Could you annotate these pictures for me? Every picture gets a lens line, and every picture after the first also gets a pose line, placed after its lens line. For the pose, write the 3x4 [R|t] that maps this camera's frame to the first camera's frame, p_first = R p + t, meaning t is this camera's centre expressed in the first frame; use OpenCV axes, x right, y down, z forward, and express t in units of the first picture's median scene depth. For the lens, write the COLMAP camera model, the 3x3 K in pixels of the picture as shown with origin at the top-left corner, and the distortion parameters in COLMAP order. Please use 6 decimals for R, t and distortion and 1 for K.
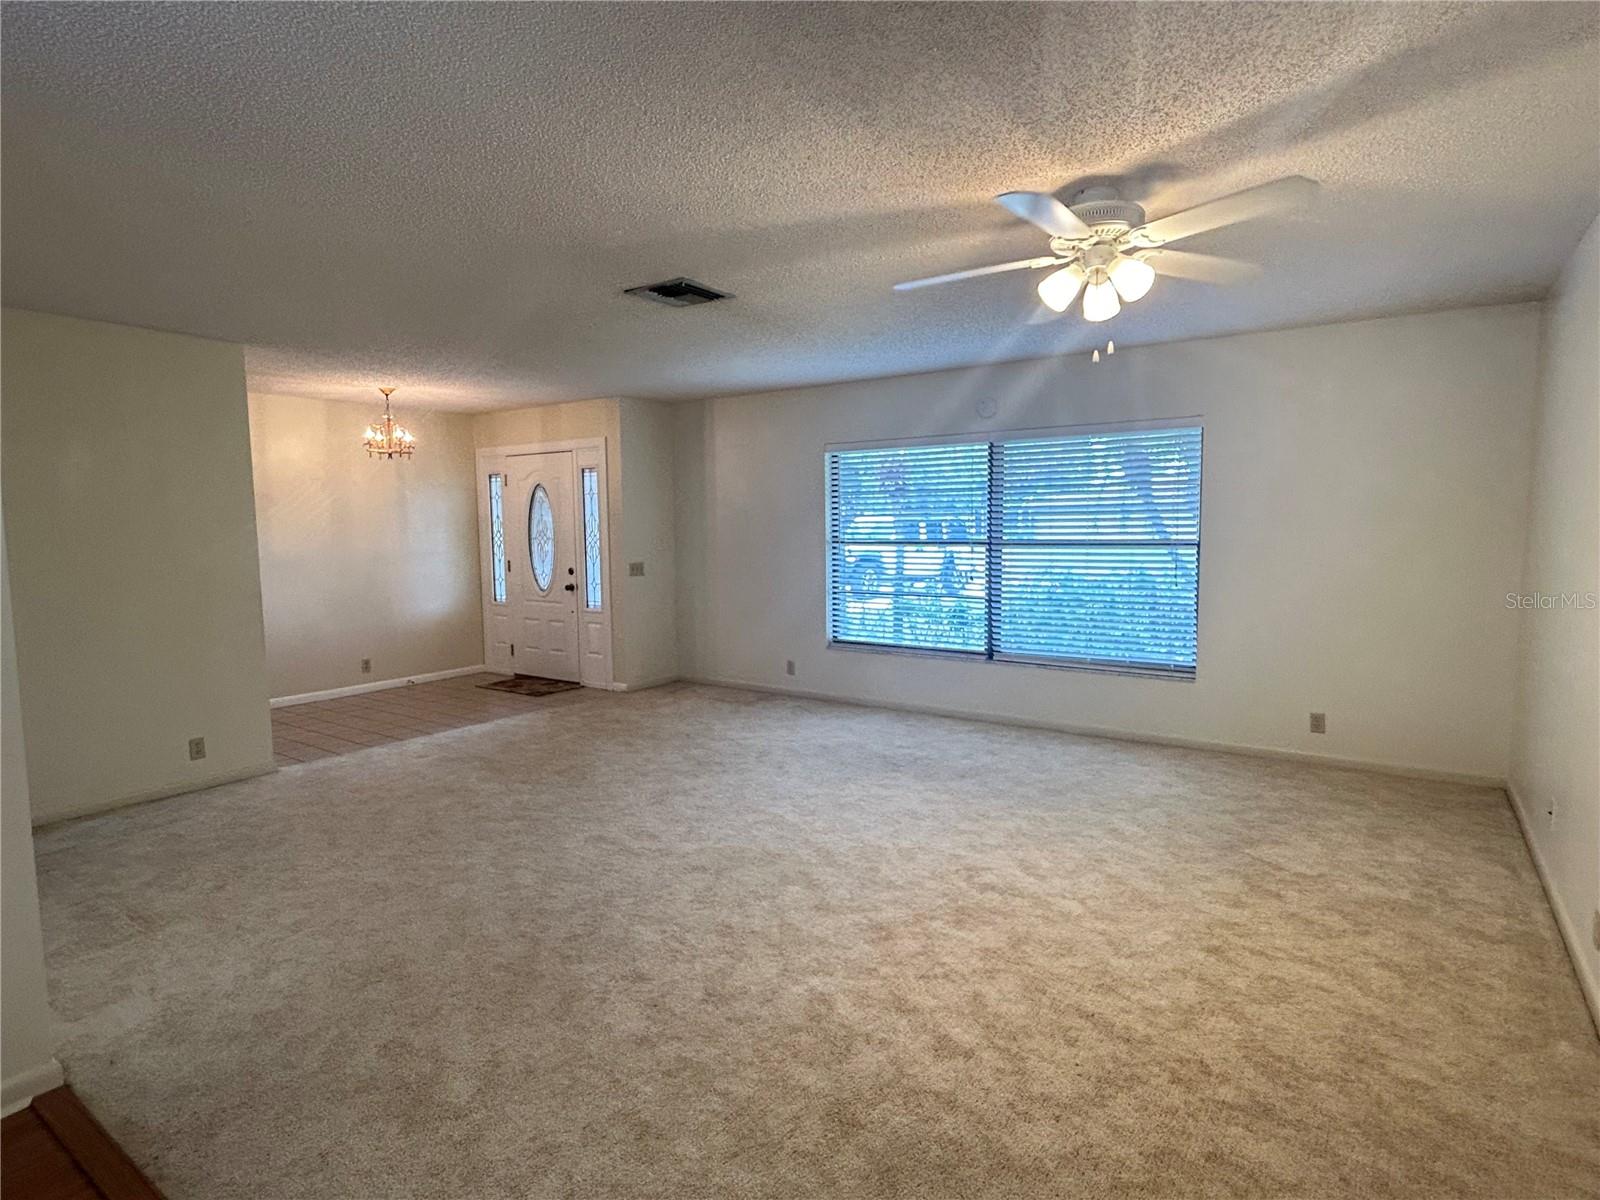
lens RADIAL K [[855.9, 0, 800.4], [0, 855.9, 598.0], [0, 0, 1]] dist [-0.006911, 0.001039]
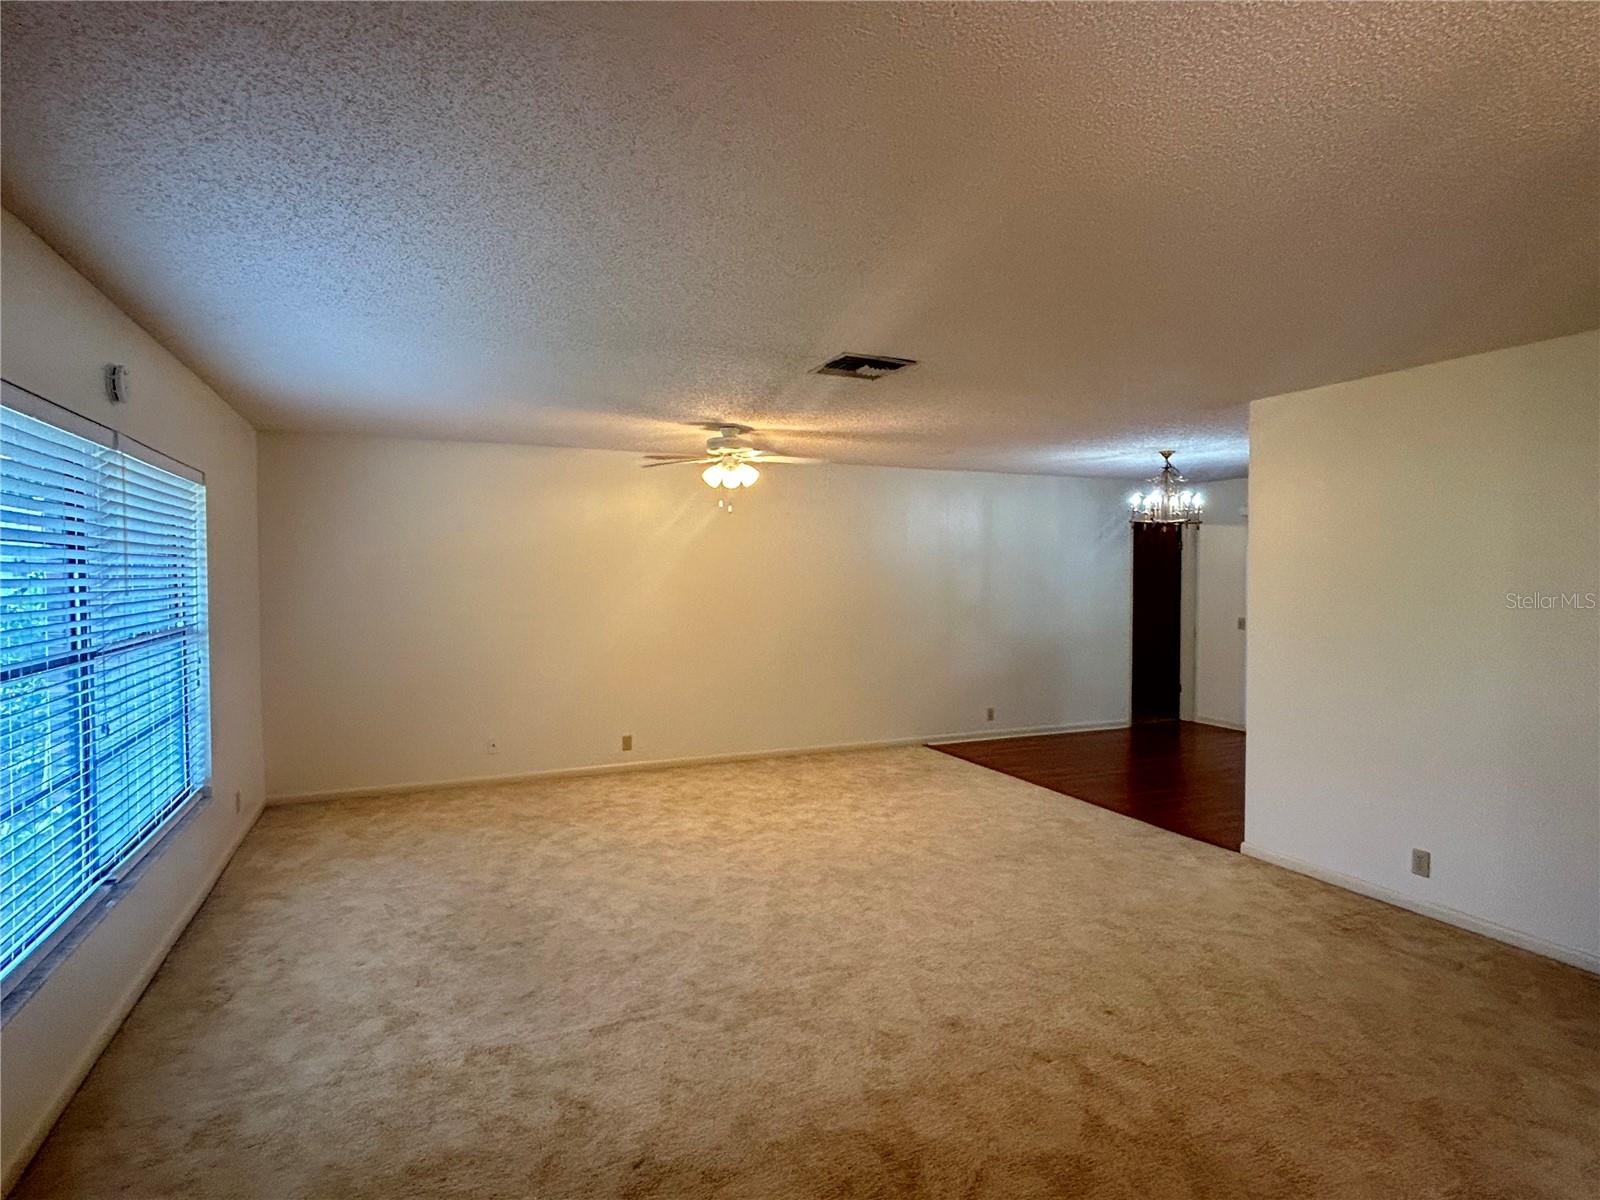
lens RADIAL K [[855.9, 0, 807.7], [0, 855.9, 604.0], [0, 0, 1]] dist [-0.006911, 0.001039]
pose [[-0.858195, -0.002629, 0.513317, -0.441859], [0.060721, 0.992446, 0.106601, -0.139846], [-0.509720, 0.122654, -0.851553, 1.410784]]
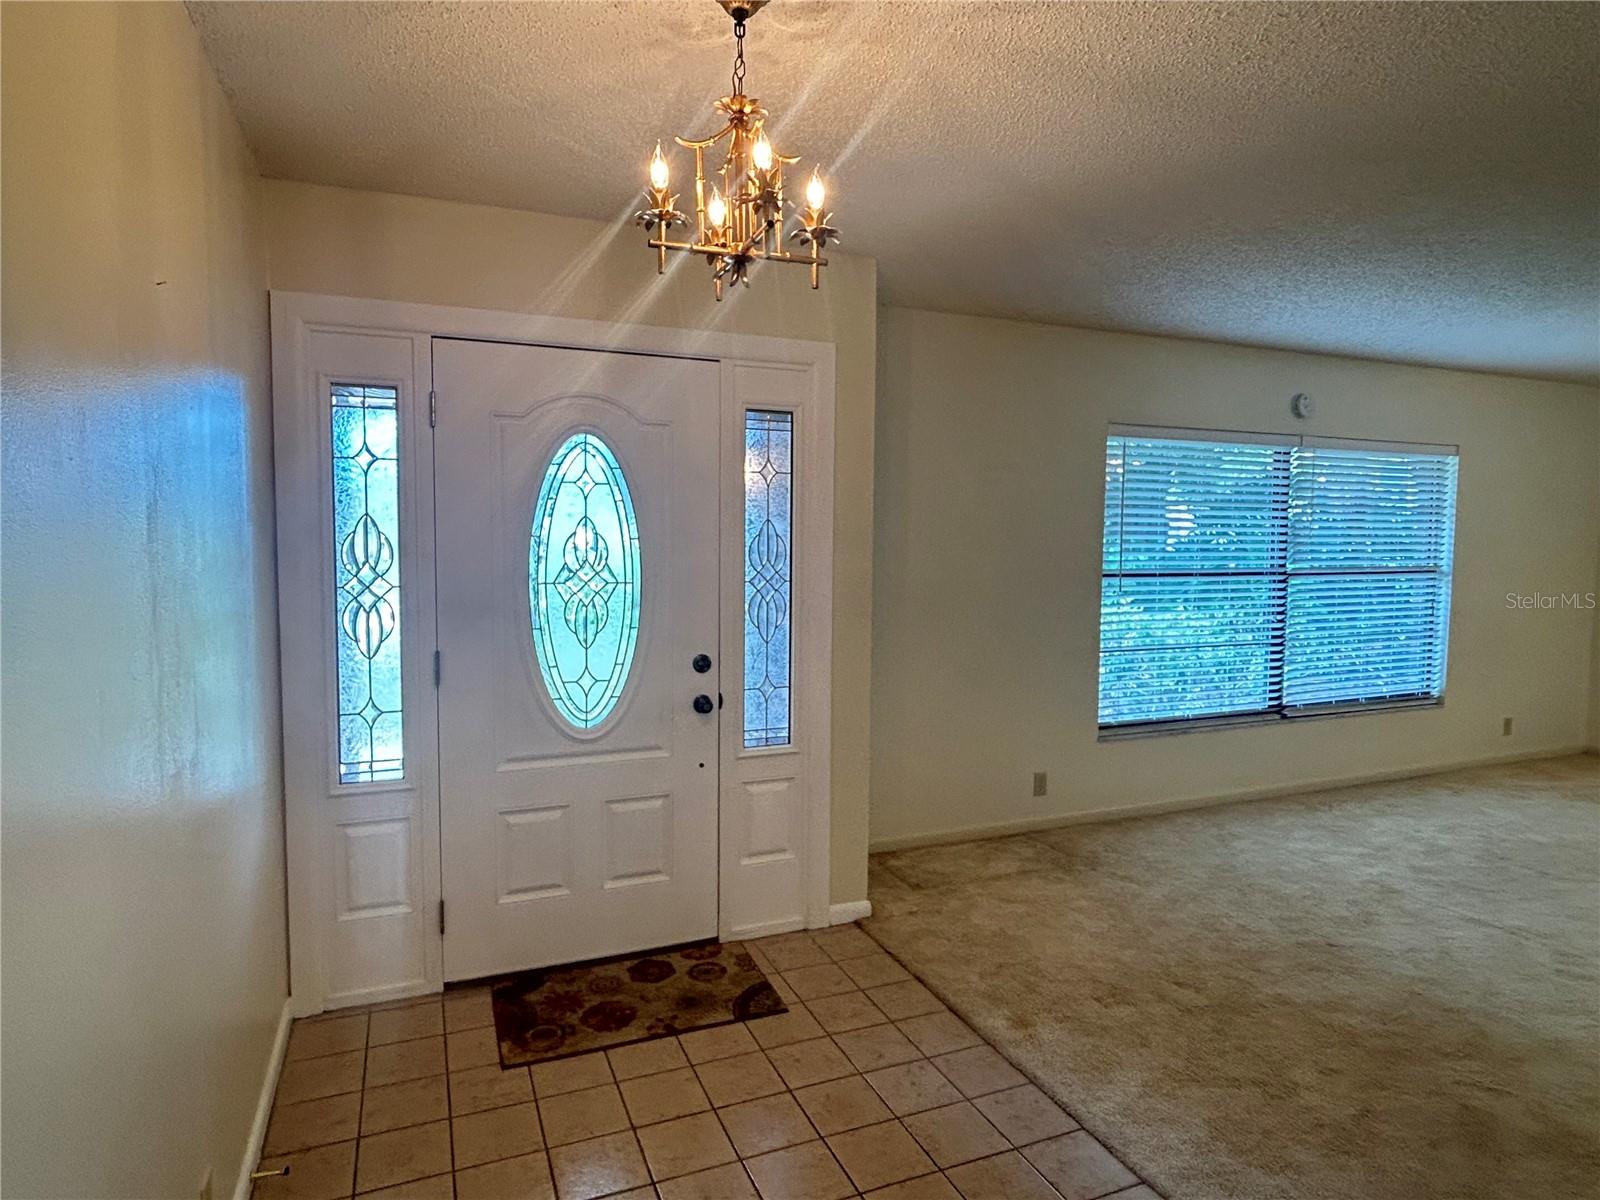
lens RADIAL K [[925.4, 0, 801.1], [0, 925.4, 595.5], [0, 0, 1]] dist [-0.000680, -0.000387]
pose [[0.532036, -0.039885, 0.845782, -0.888983], [0.065141, 0.997858, 0.006080, -0.091692], [-0.844212, 0.051860, 0.533495, 1.076937]]
